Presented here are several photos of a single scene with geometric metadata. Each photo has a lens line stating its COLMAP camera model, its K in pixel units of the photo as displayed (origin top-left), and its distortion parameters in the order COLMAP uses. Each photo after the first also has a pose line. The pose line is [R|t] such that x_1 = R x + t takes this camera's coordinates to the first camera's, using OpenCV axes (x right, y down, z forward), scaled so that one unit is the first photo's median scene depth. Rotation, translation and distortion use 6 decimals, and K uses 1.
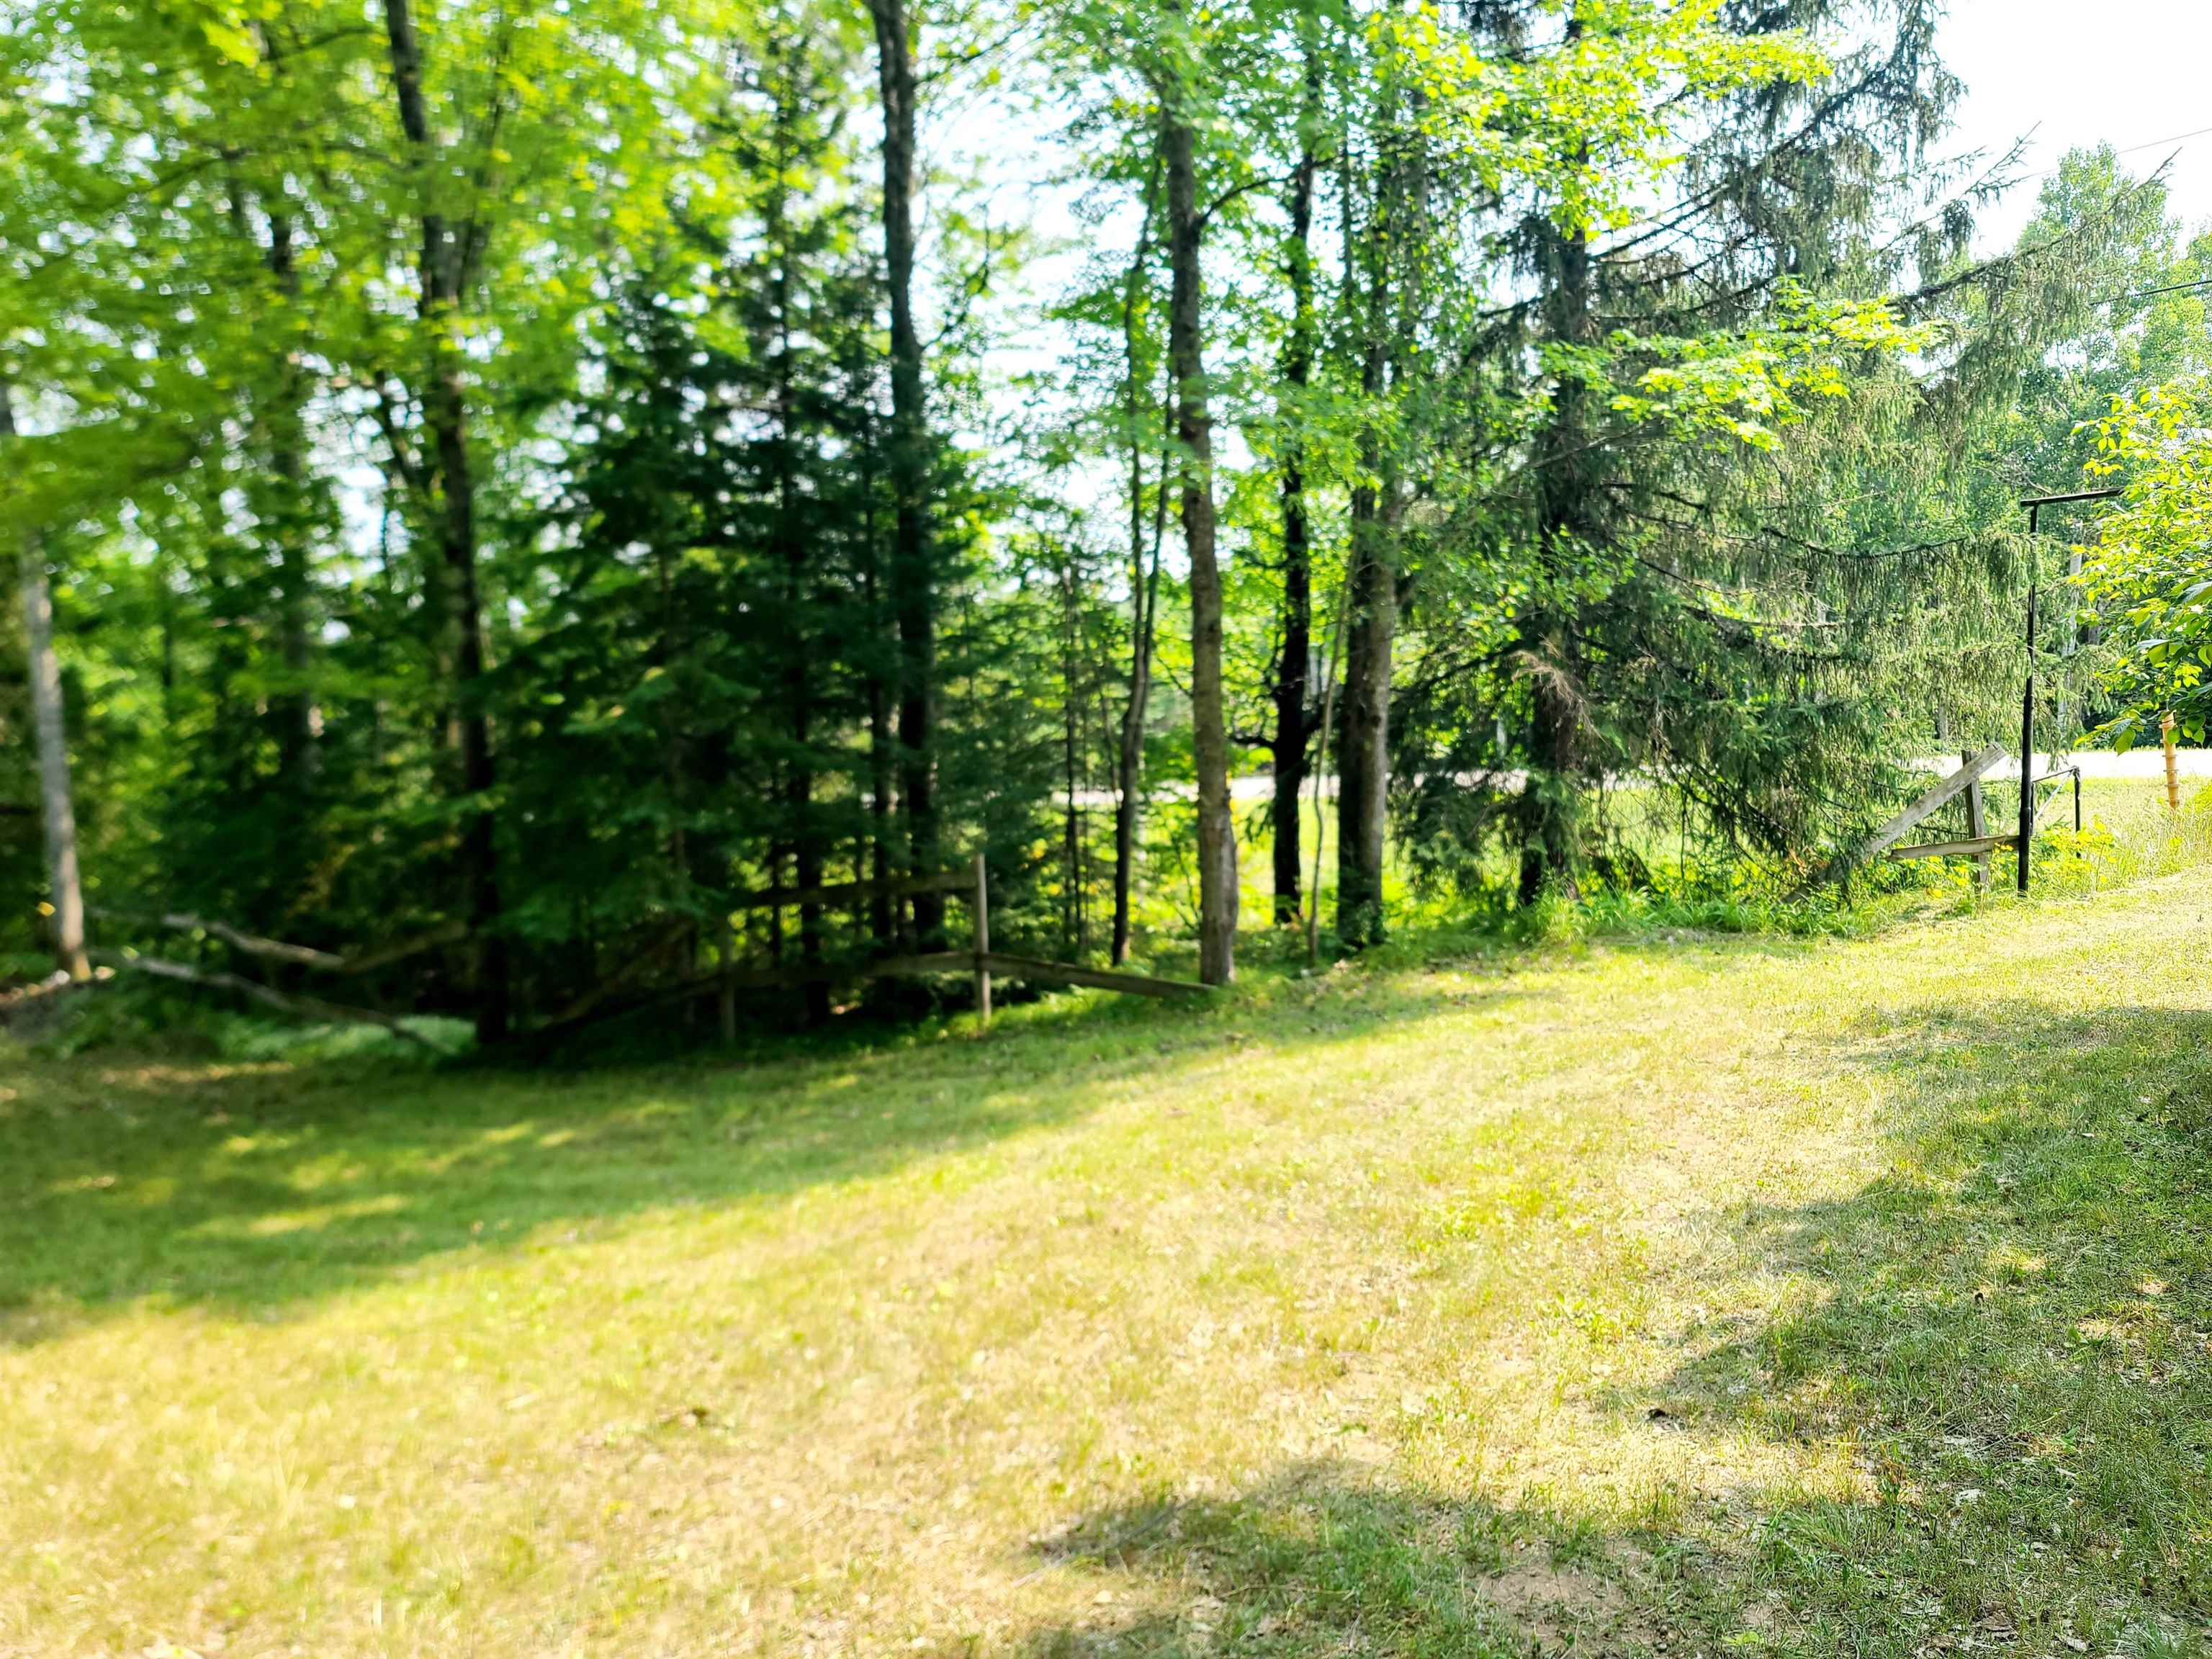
lens RADIAL K [[1576.0, 0, 1115.3], [0, 1576.0, 811.8], [0, 0, 1]] dist [0.008676, -0.002502]
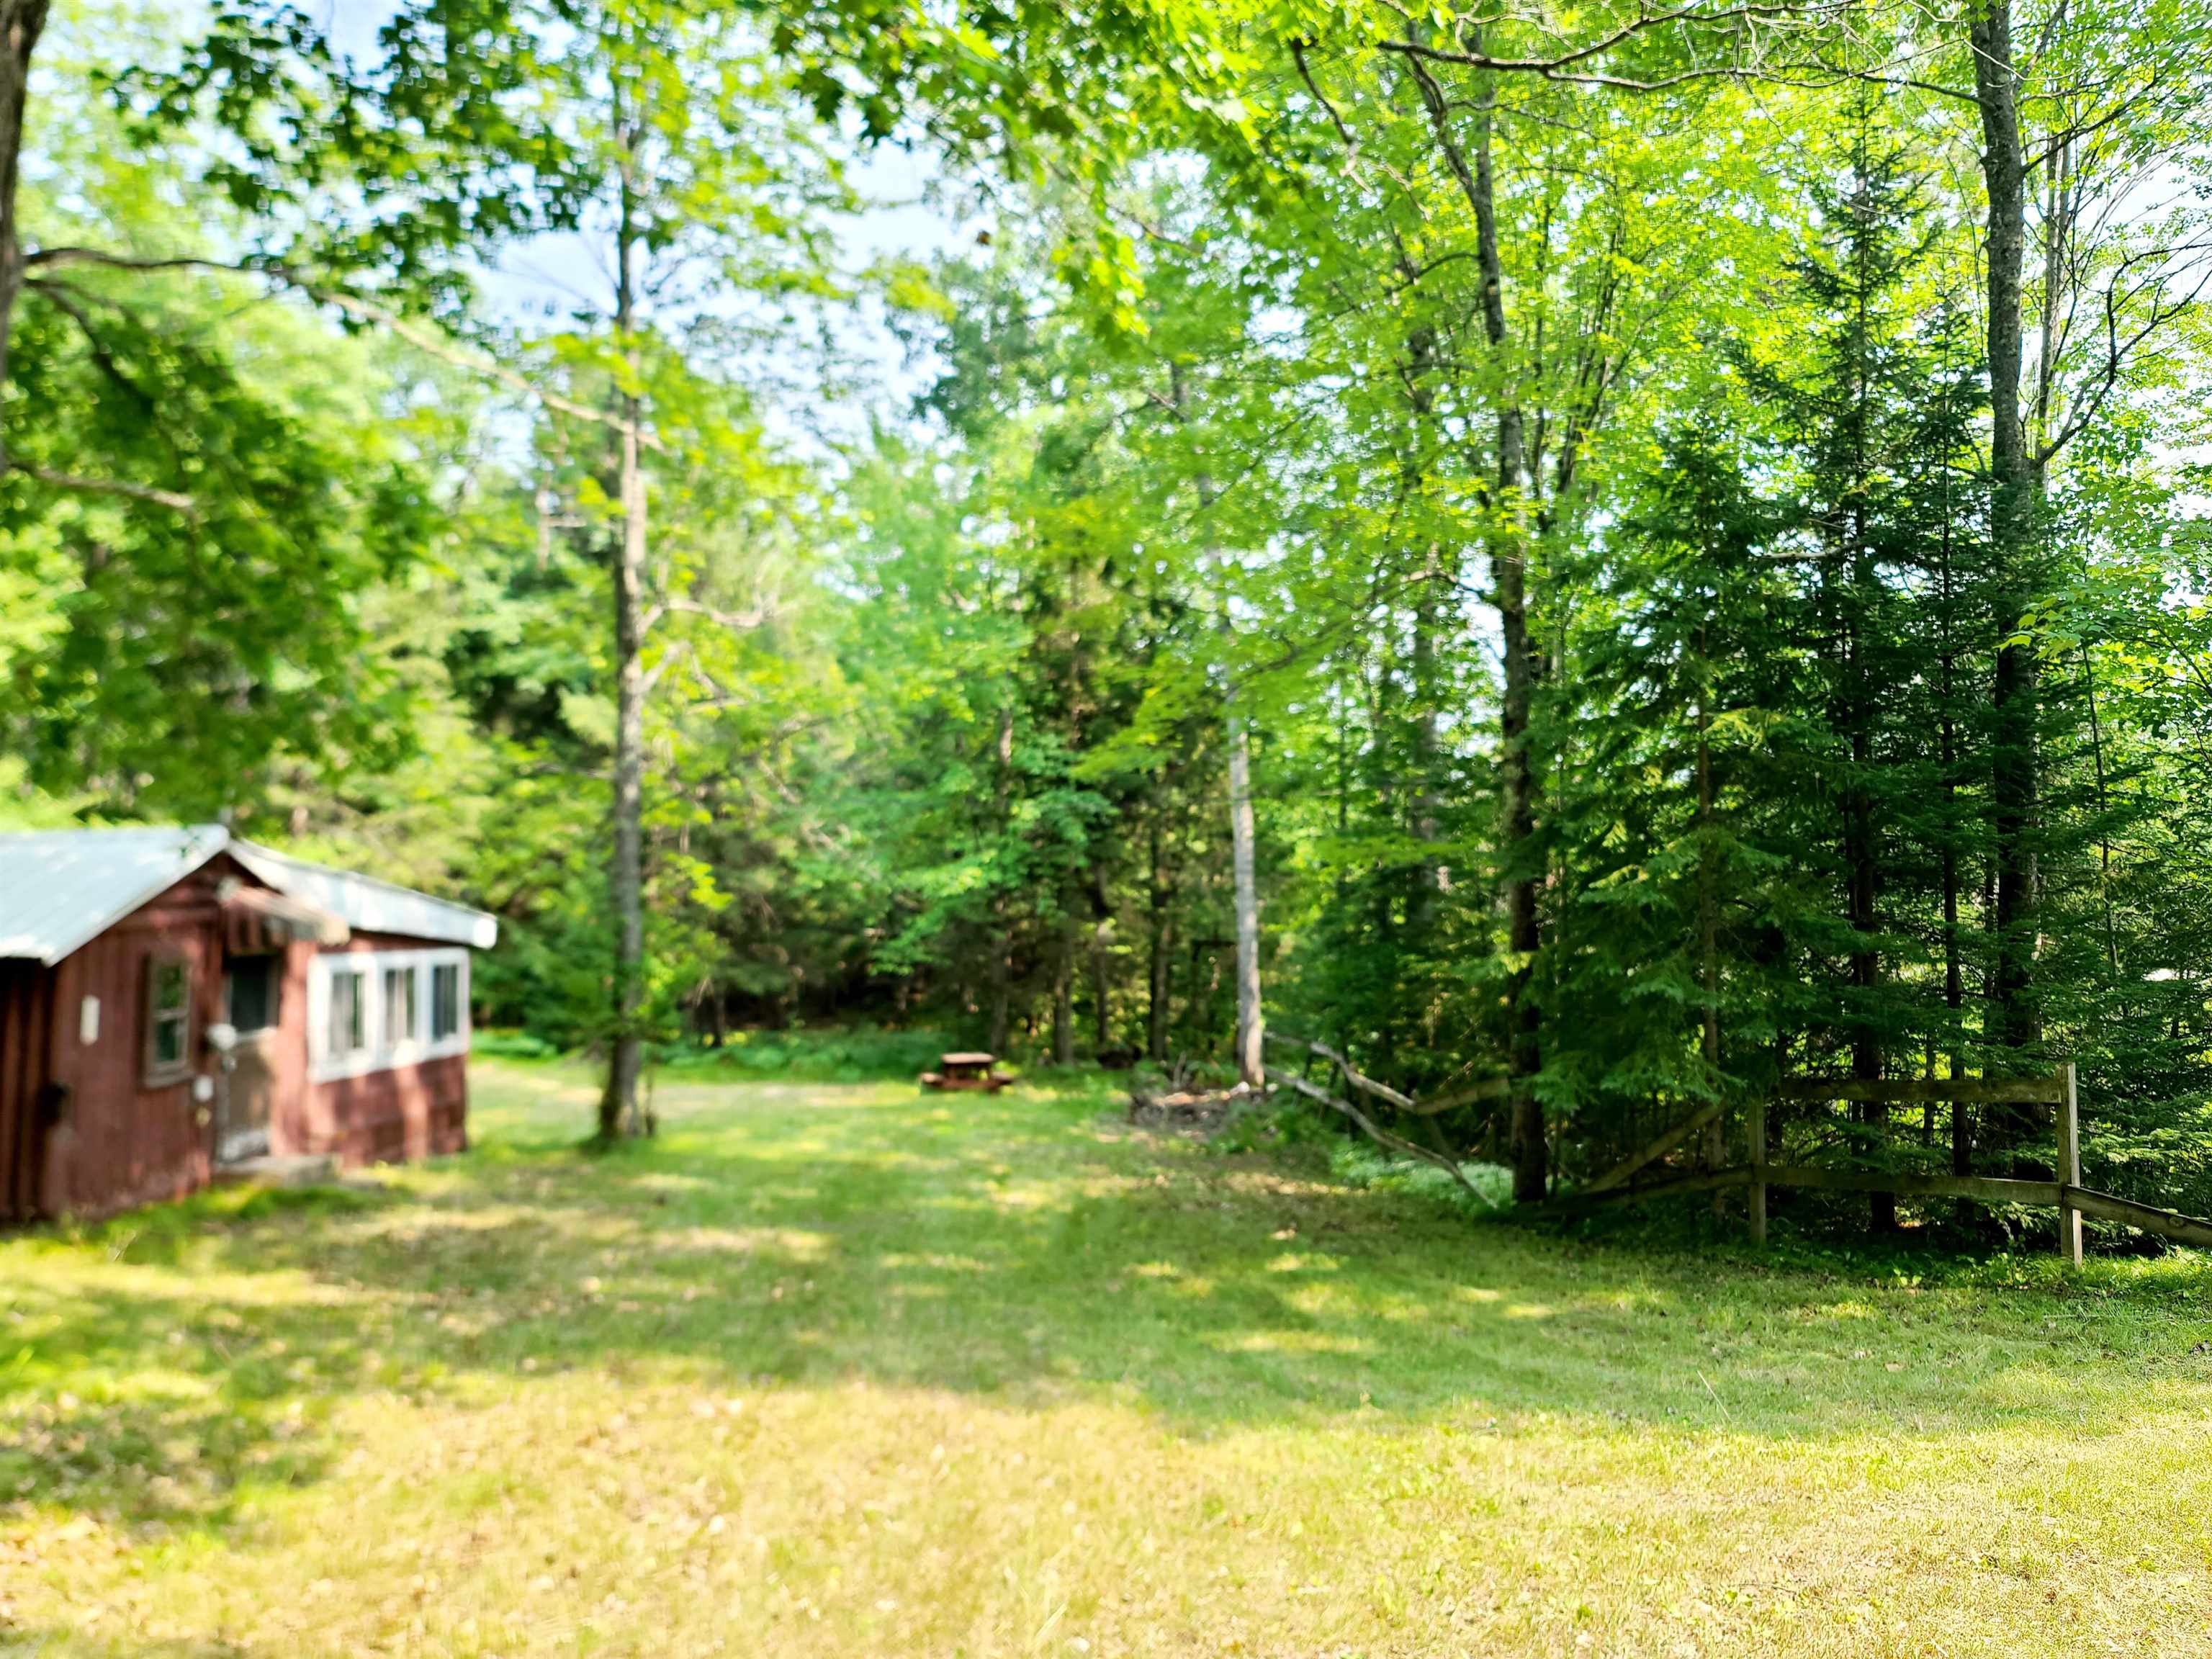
lens RADIAL K [[1576.0, 0, 1116.0], [0, 1576.0, 844.2], [0, 0, 1]] dist [0.008676, -0.002502]
pose [[0.756990, 0.005551, -0.653403, 0.063677], [-0.054911, 0.996967, -0.055147, -0.011467], [0.651115, 0.077625, 0.754999, 0.040883]]
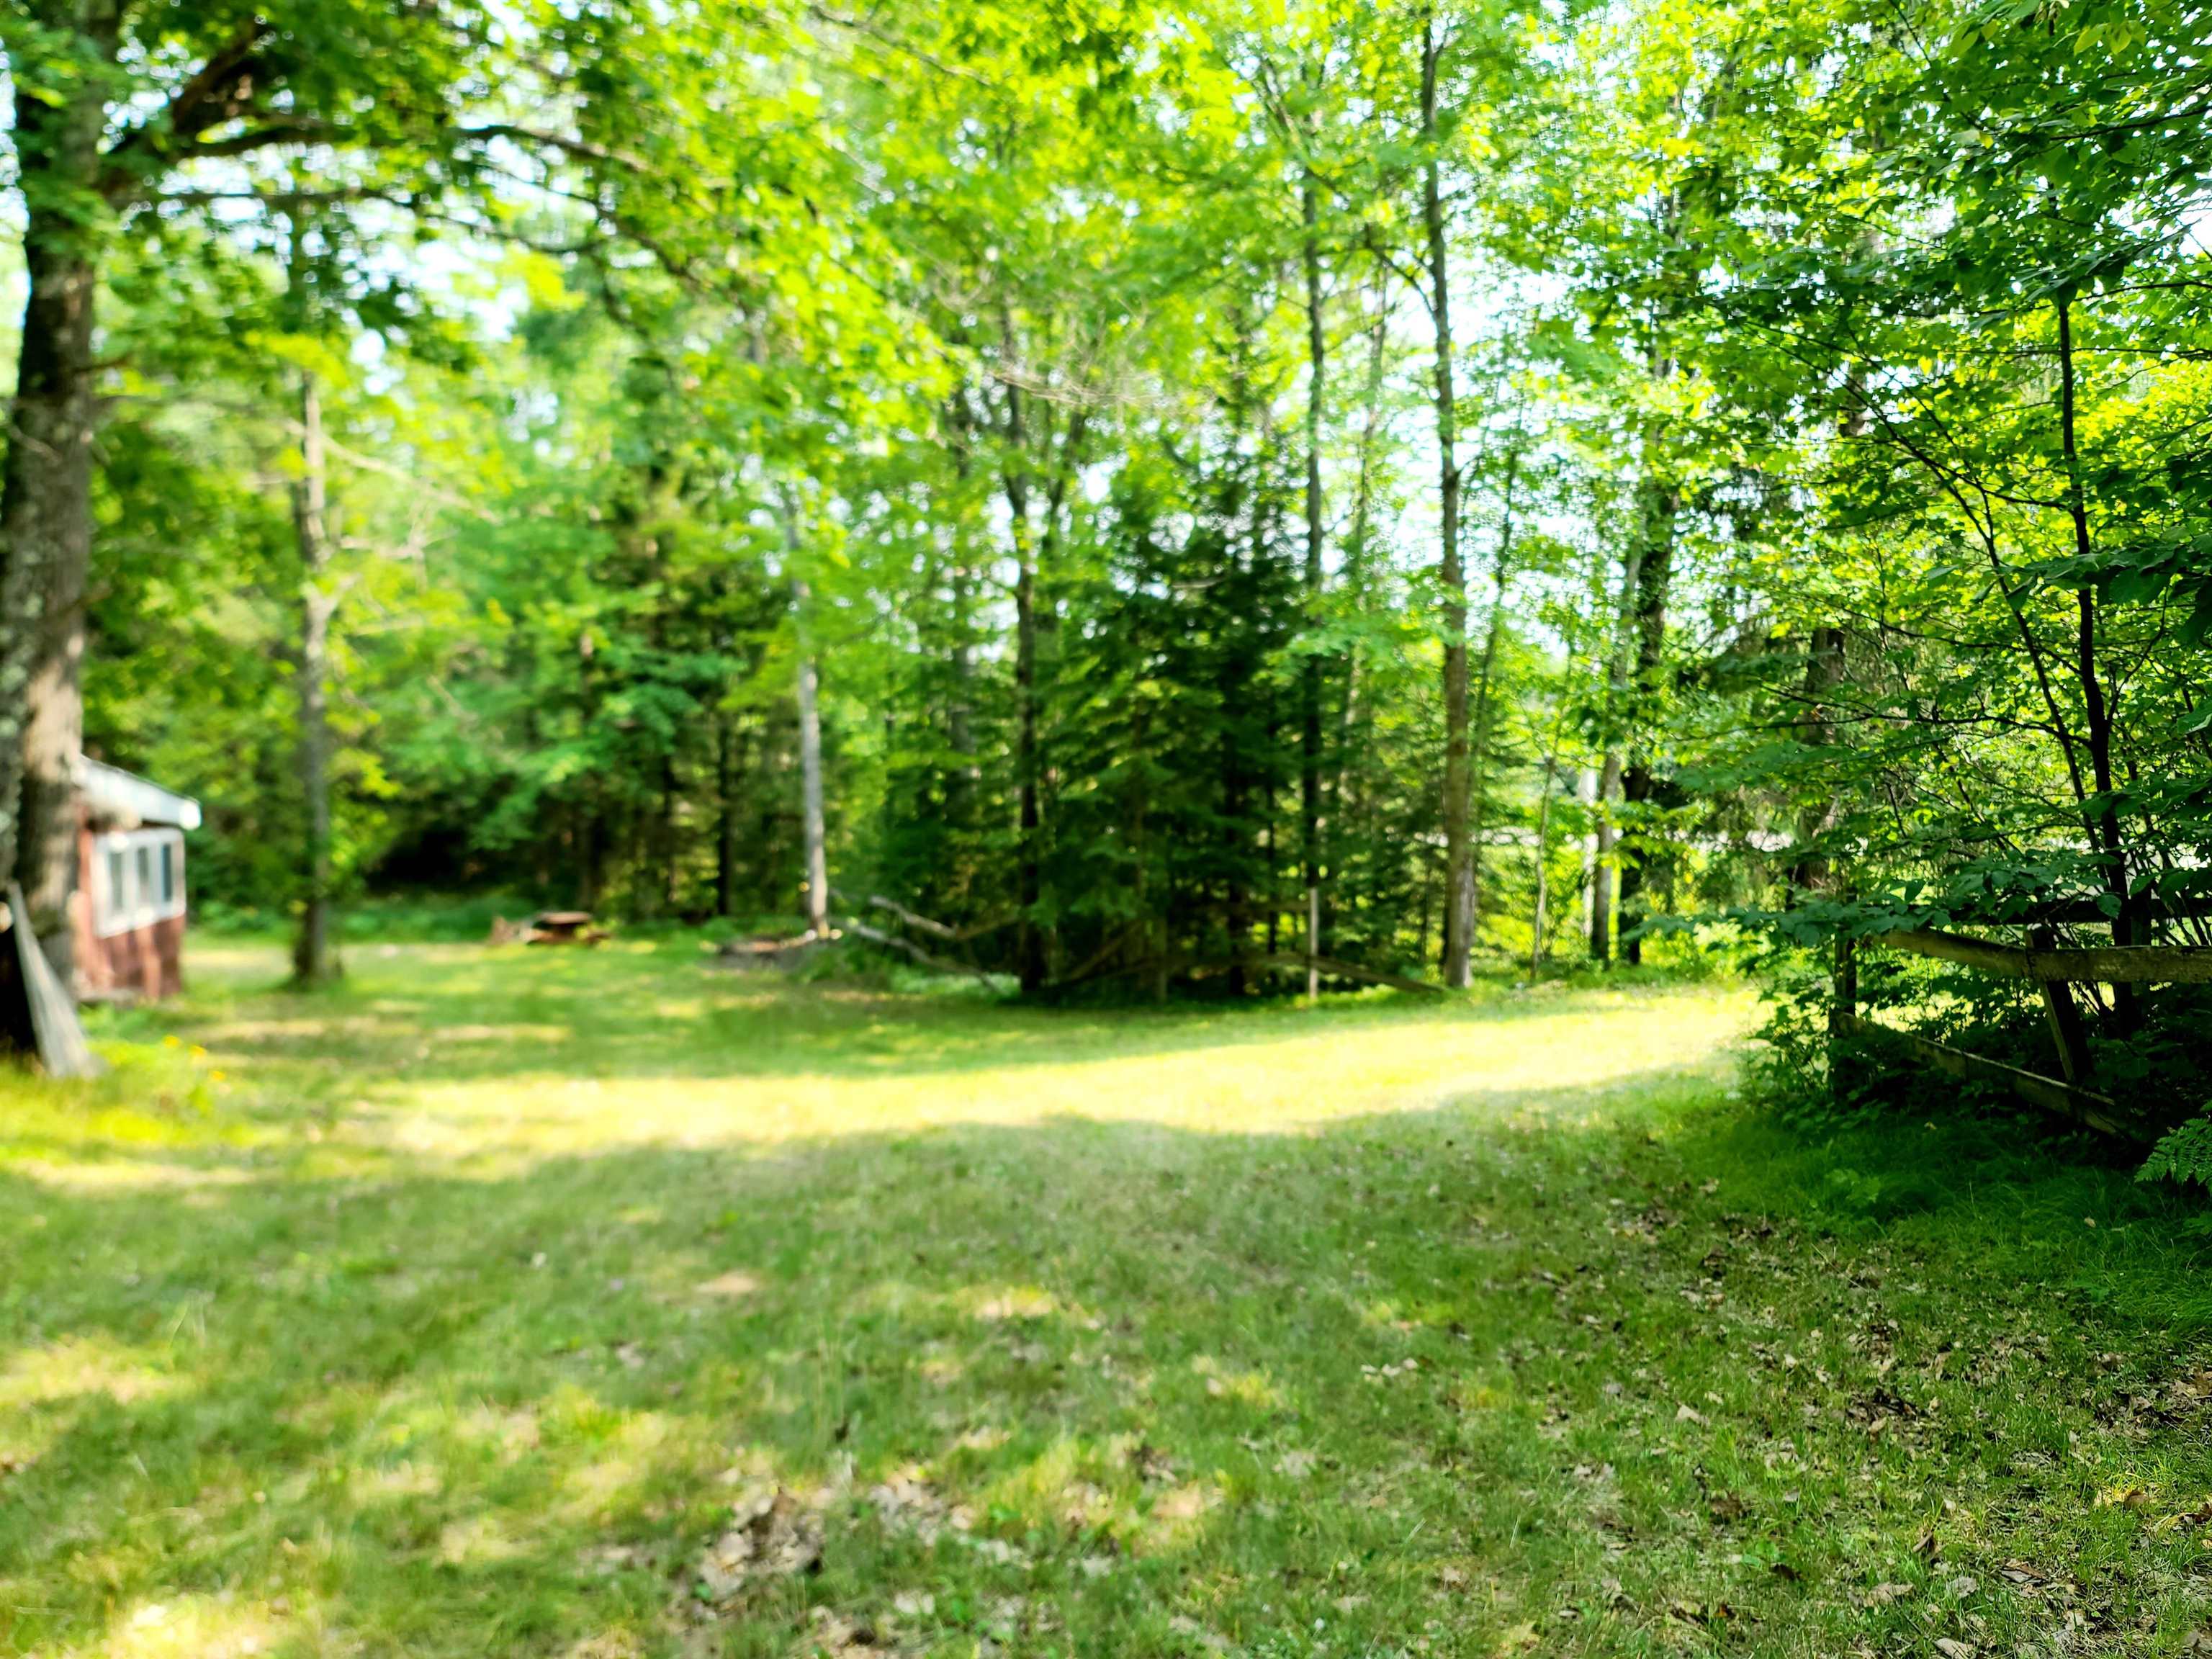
lens RADIAL K [[1576.0, 0, 1105.8], [0, 1576.0, 839.8], [0, 0, 1]] dist [0.008676, -0.002502]
pose [[0.912301, 0.050270, -0.406424, 0.284681], [-0.049859, 0.998689, 0.011607, -0.022346], [0.406474, 0.009675, 0.913611, -0.371160]]
